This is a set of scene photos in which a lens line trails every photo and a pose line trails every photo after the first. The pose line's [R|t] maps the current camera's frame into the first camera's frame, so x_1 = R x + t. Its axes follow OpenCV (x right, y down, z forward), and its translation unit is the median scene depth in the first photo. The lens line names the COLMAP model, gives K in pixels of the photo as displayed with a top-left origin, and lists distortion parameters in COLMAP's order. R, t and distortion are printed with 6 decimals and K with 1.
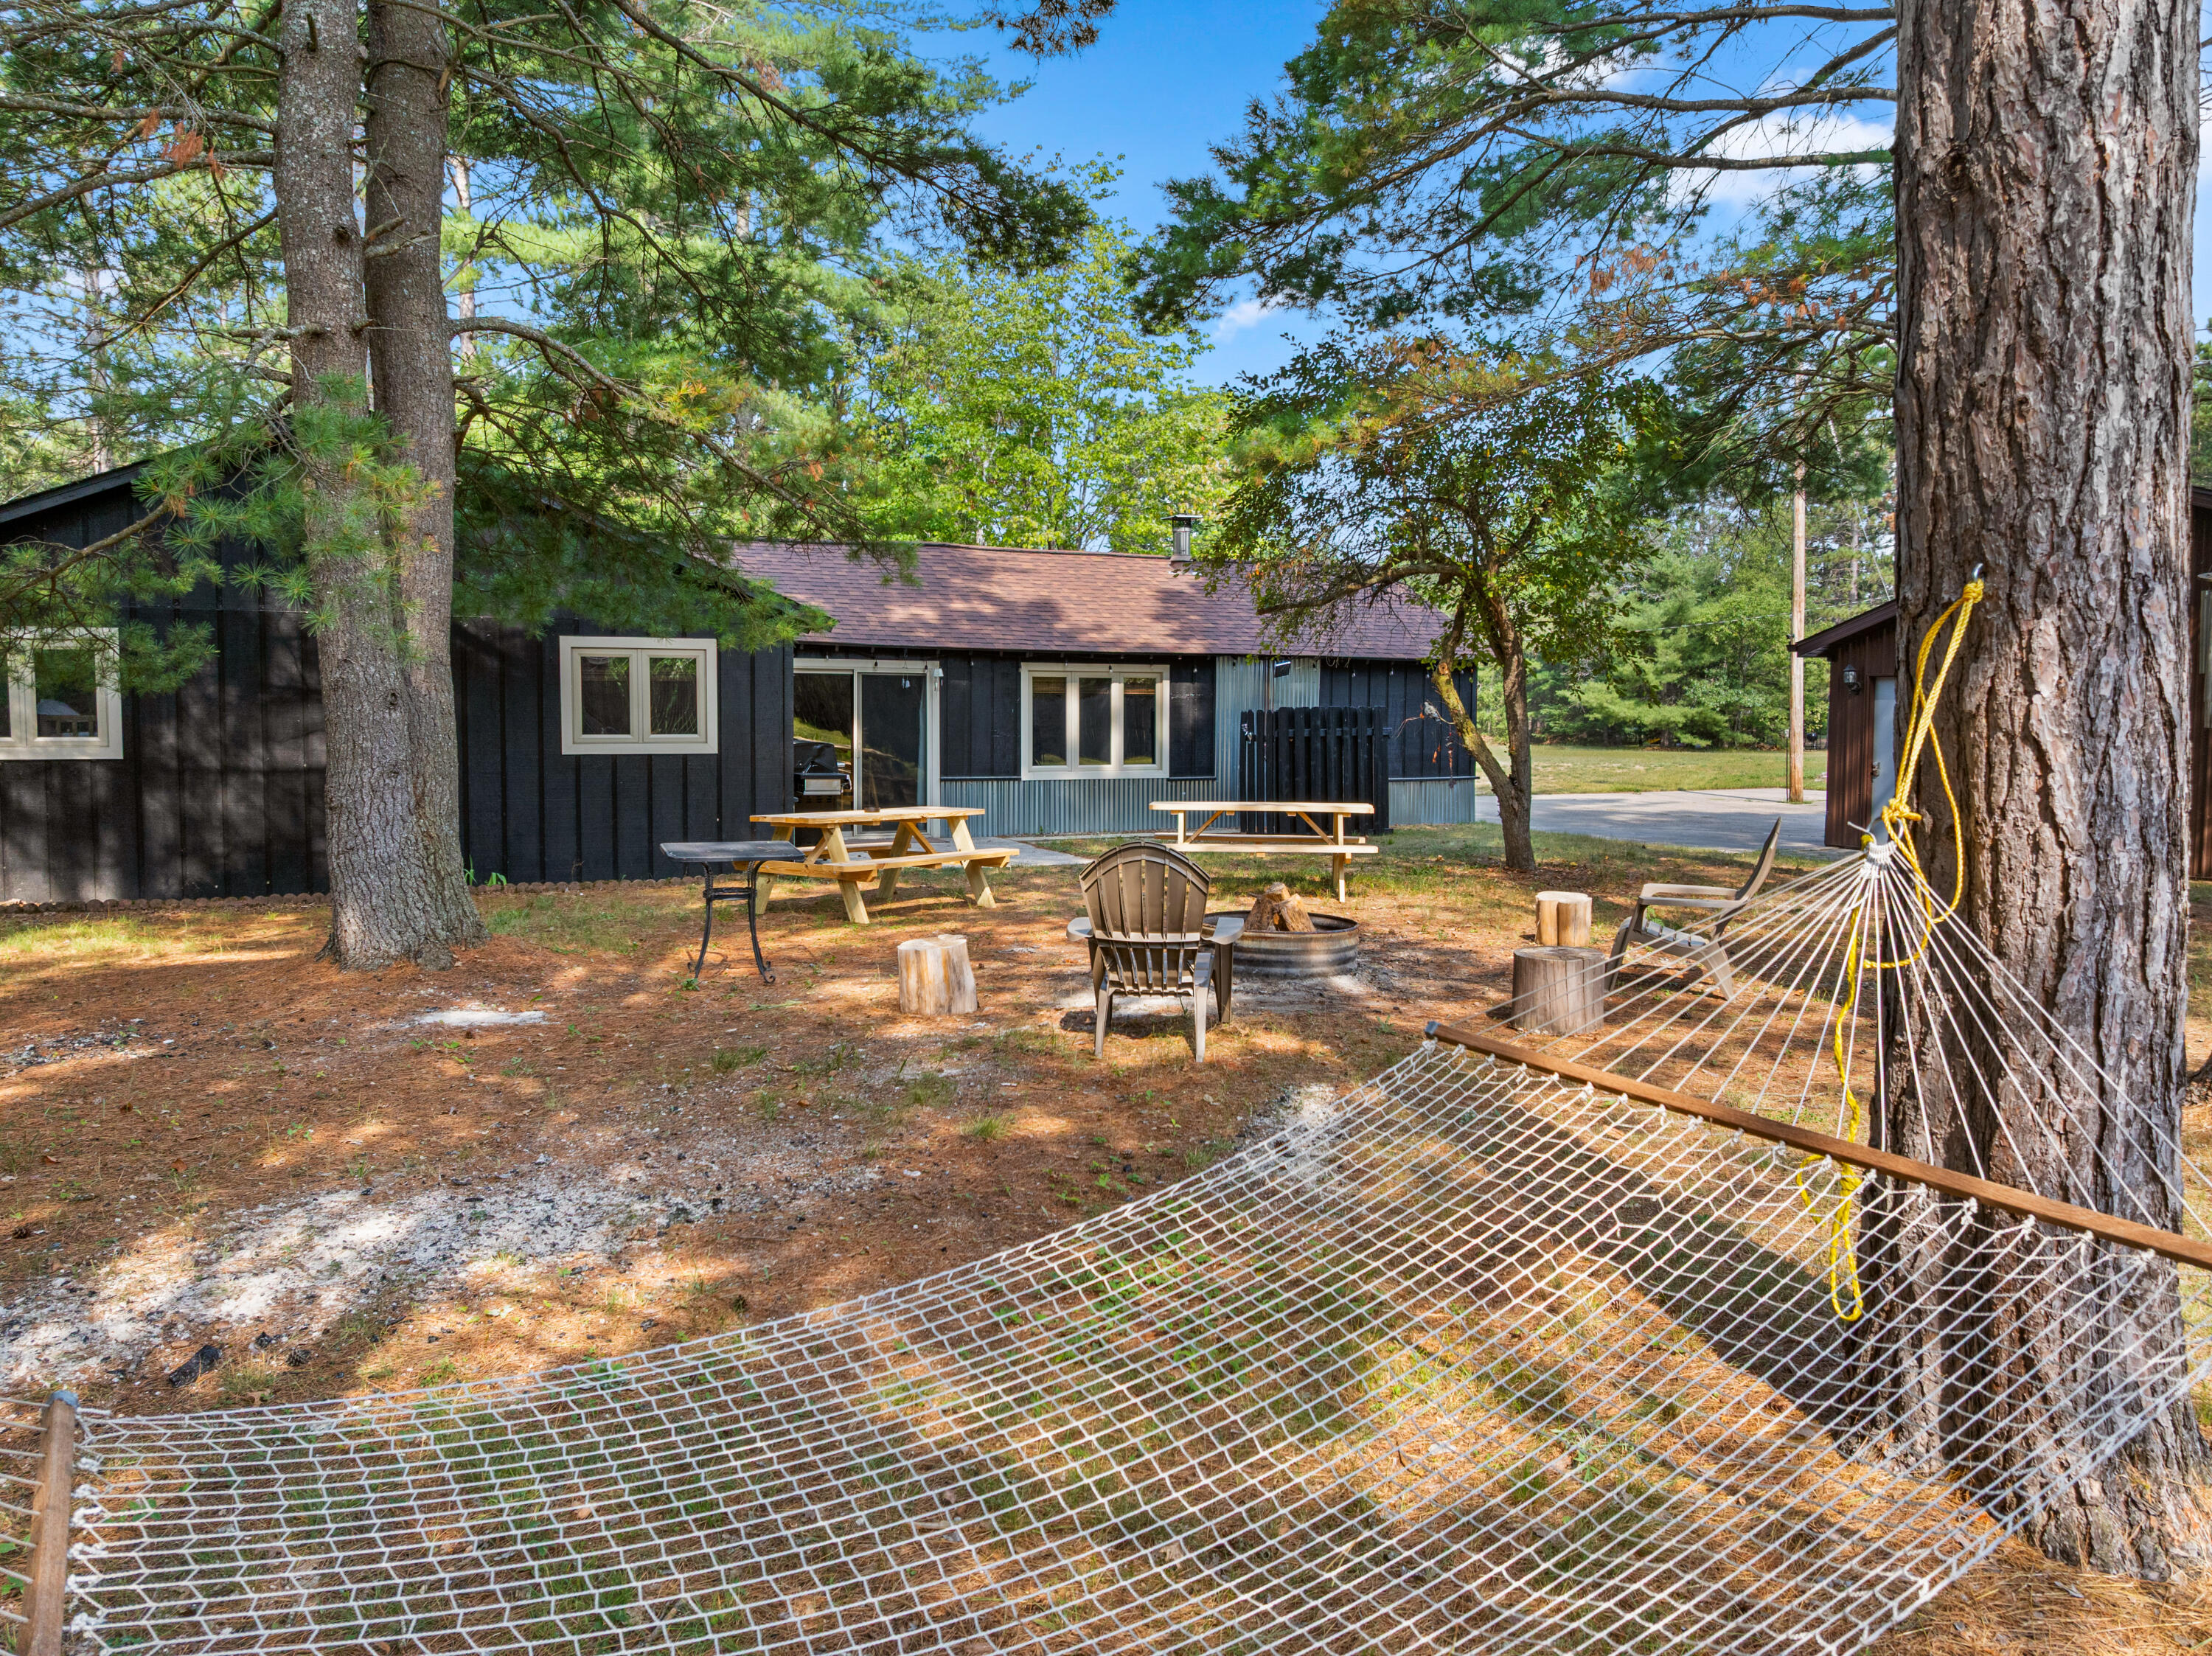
lens RADIAL K [[1592.2, 0, 1043.5], [0, 1592.2, 829.9], [0, 0, 1]] dist [-0.046973, 0.008529]
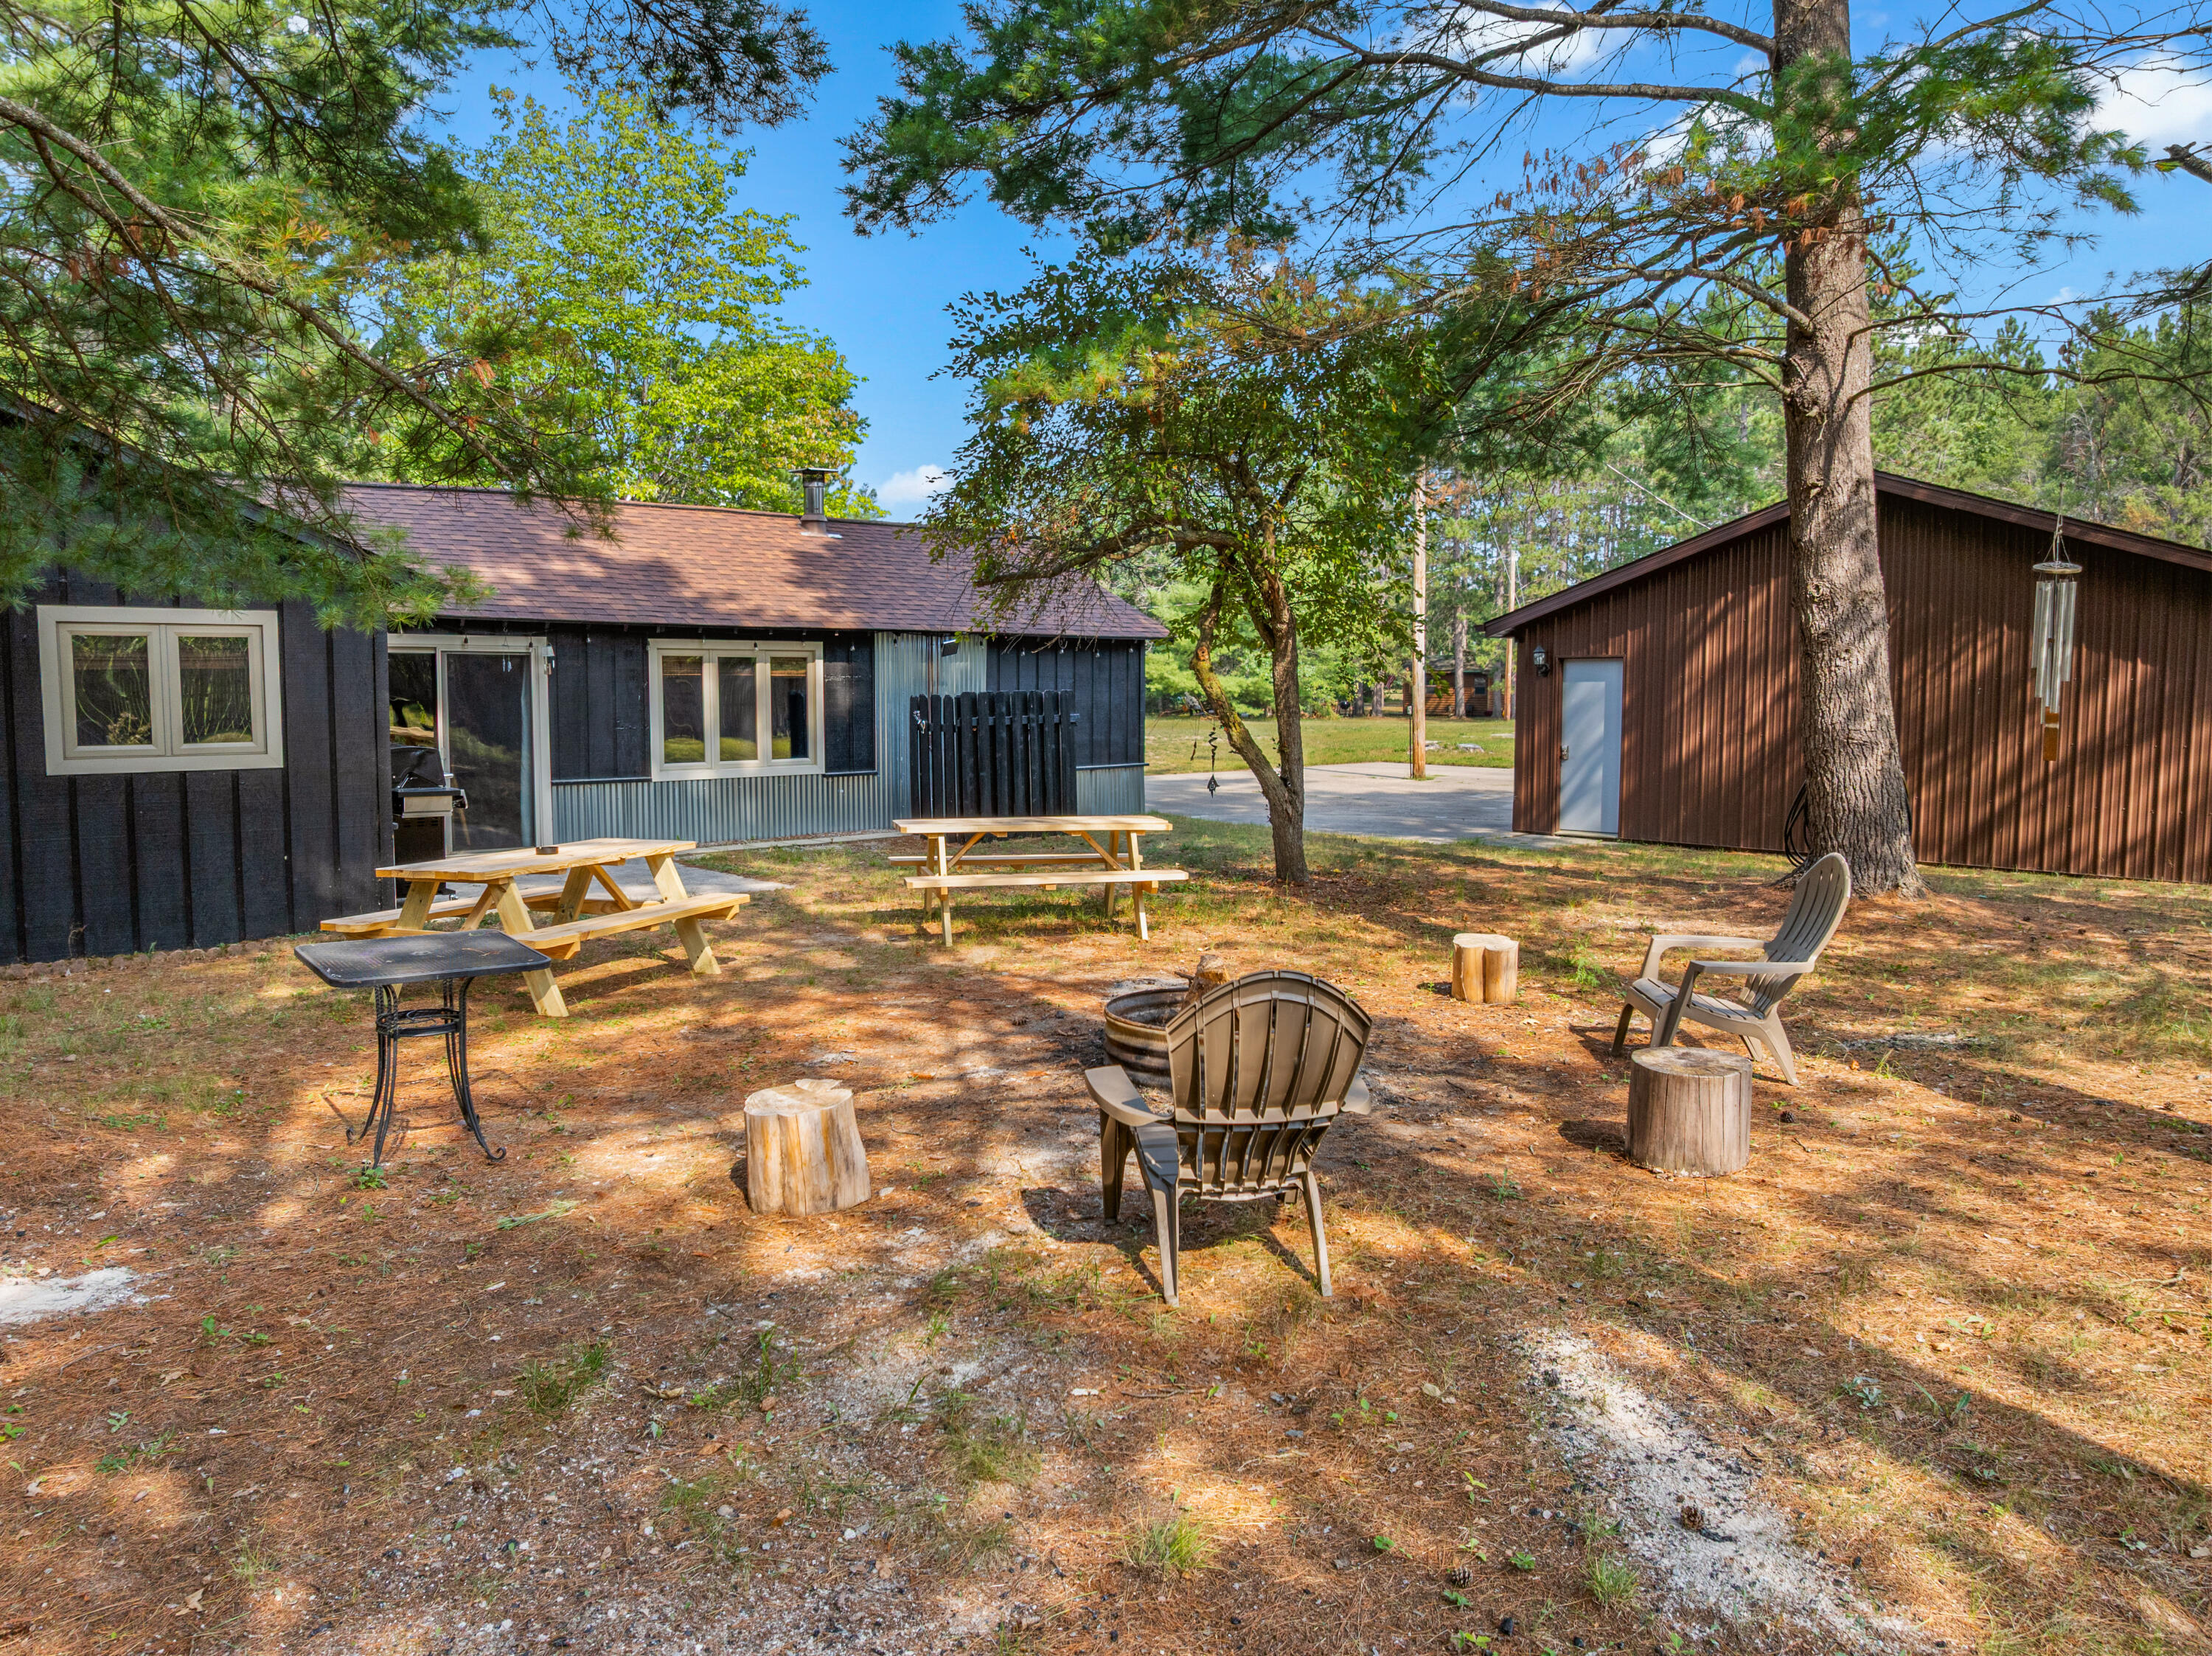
lens RADIAL K [[1604.0, 0, 1106.0], [0, 1604.0, 828.0], [0, 0, 1]] dist [-0.056159, 0.005114]
pose [[0.943813, -0.031594, 0.328968, -0.087267], [0.025251, 0.999404, 0.023536, -0.027560], [-0.329515, -0.013907, 0.944048, 0.187250]]
